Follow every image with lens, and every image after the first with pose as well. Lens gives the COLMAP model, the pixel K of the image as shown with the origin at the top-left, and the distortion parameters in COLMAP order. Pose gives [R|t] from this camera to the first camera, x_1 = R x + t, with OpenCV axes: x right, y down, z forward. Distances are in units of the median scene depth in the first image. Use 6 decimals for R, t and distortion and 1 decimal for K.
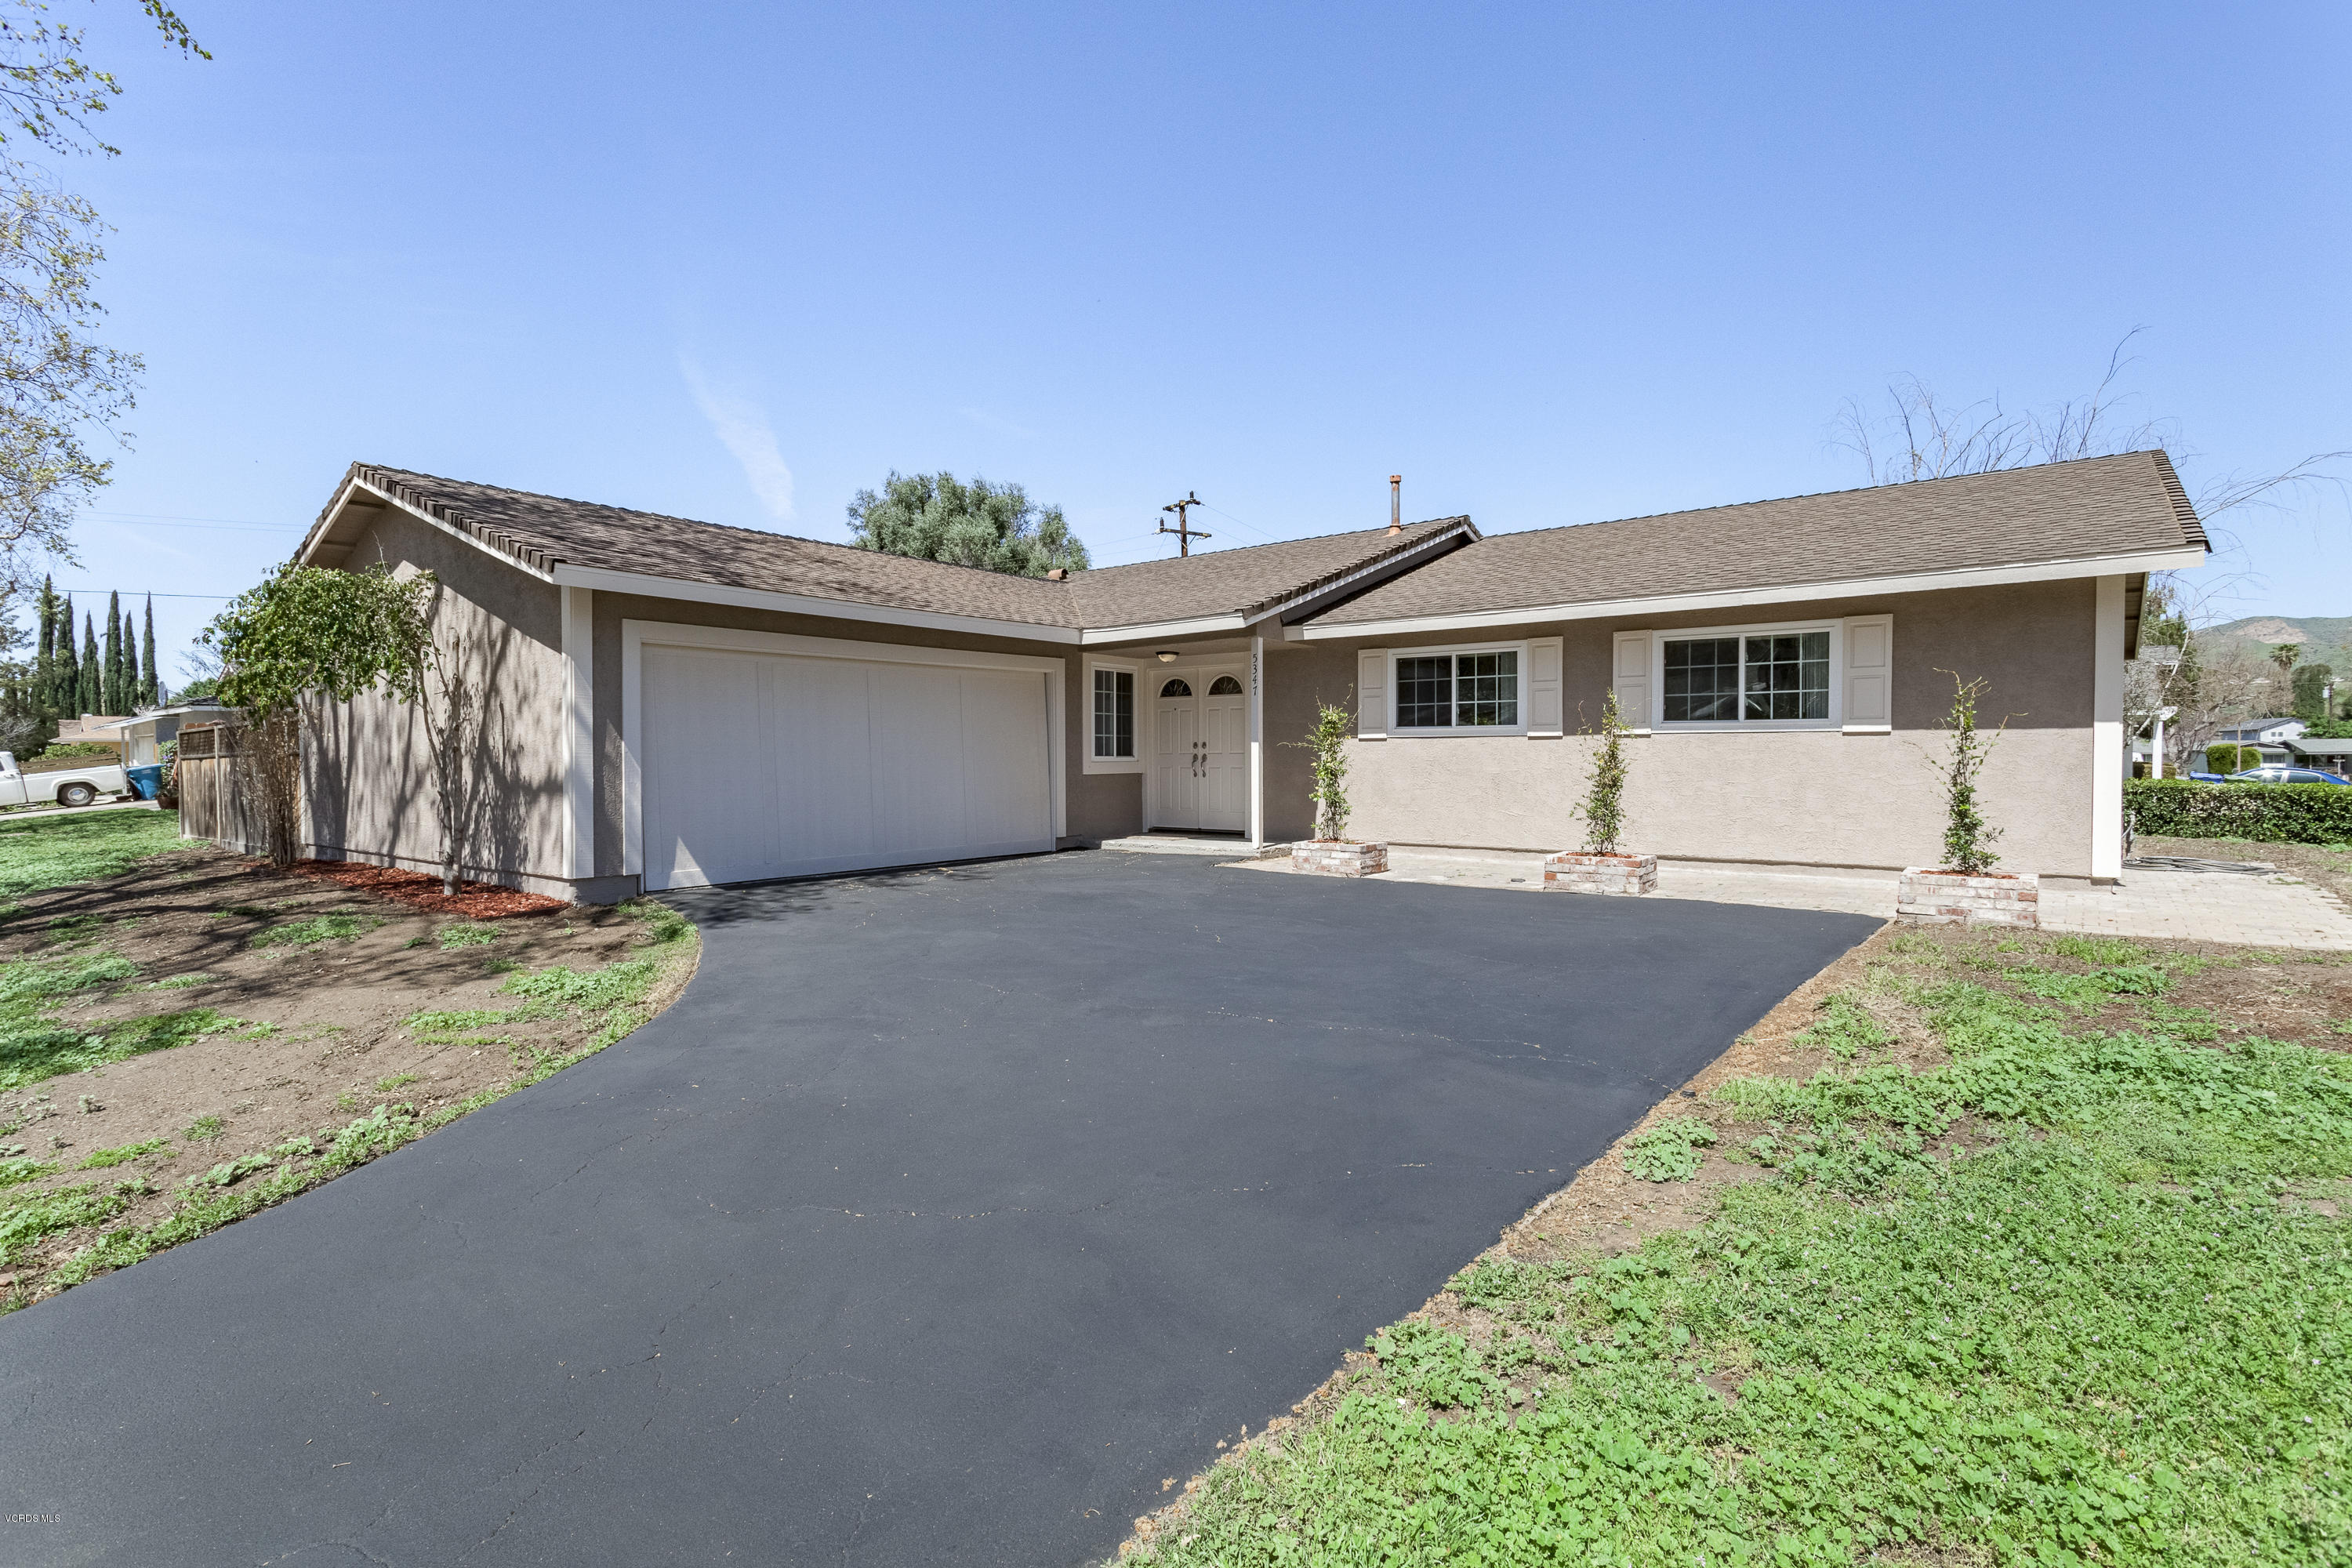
lens RADIAL K [[1139.4, 0, 1187.3], [0, 1139.4, 744.6], [0, 0, 1]] dist [0.003792, 0.000439]
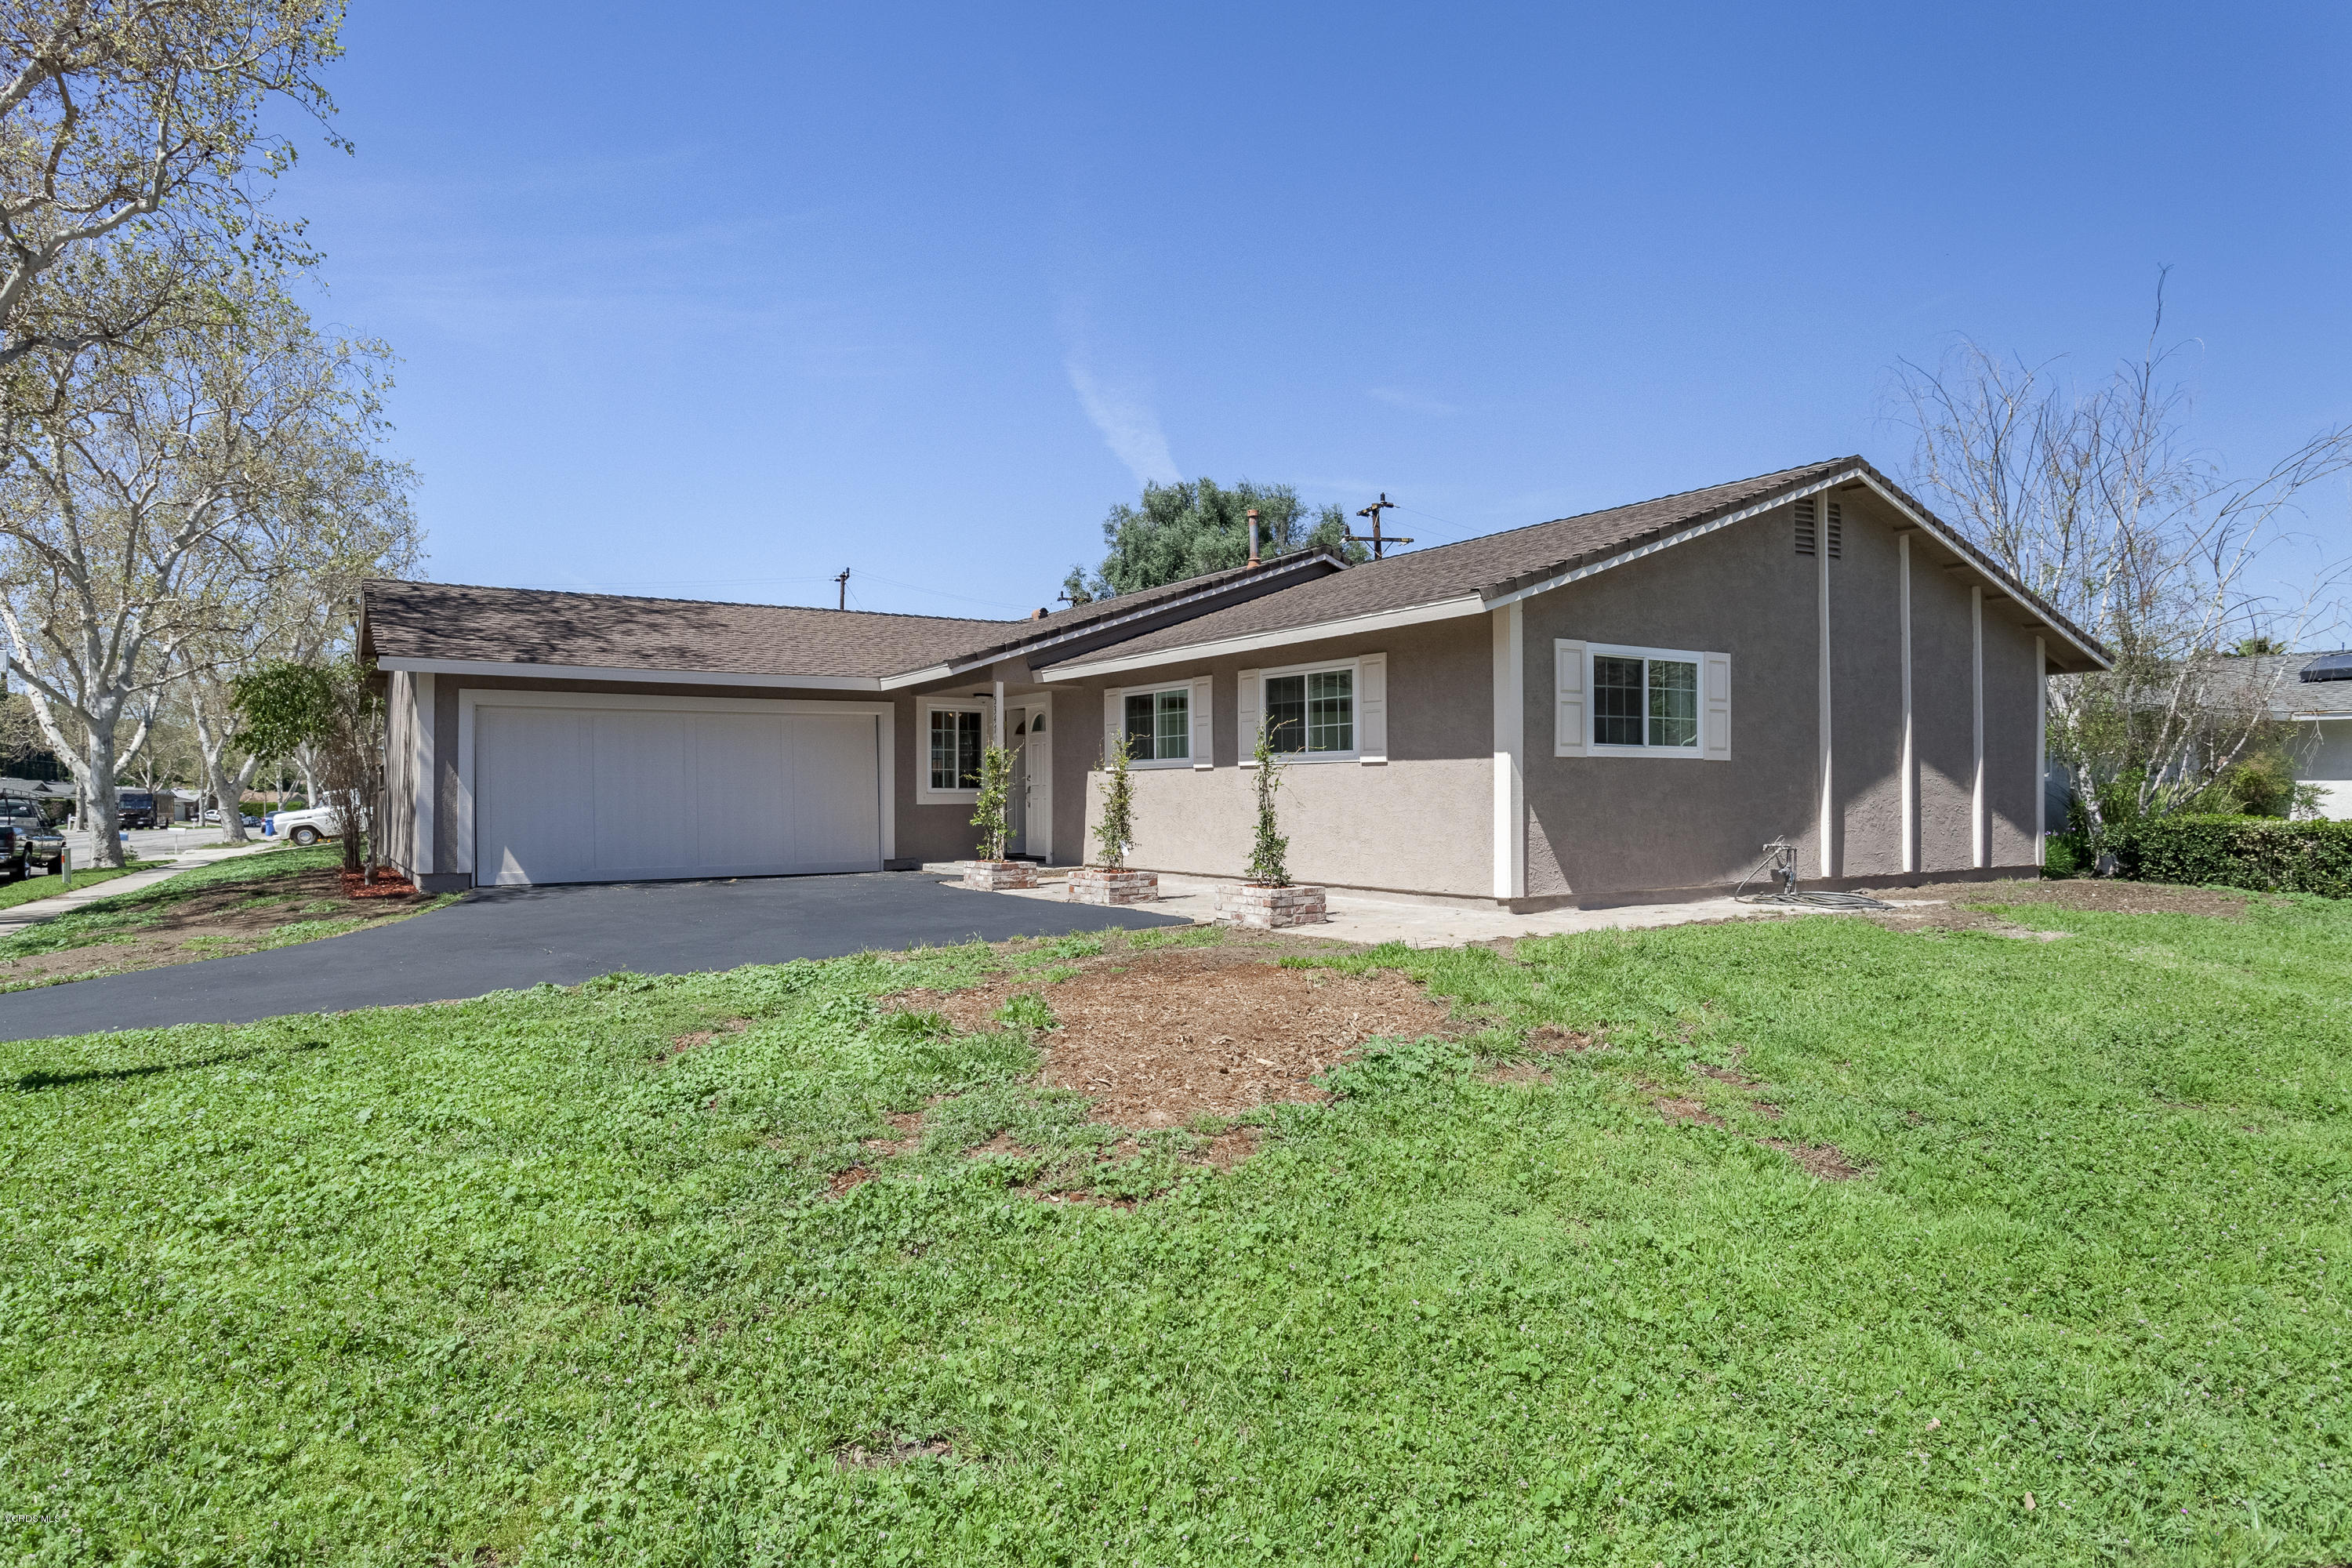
lens RADIAL K [[1372.3, 0, 1176.0], [0, 1372.3, 784.0], [0, 0, 1]] dist [-0.027761, -0.000368]
pose [[0.945625, -0.002821, -0.325245, 0.580665], [0.004135, 0.999986, 0.003351, 0.002505], [0.325231, -0.004514, 0.945624, -0.191740]]
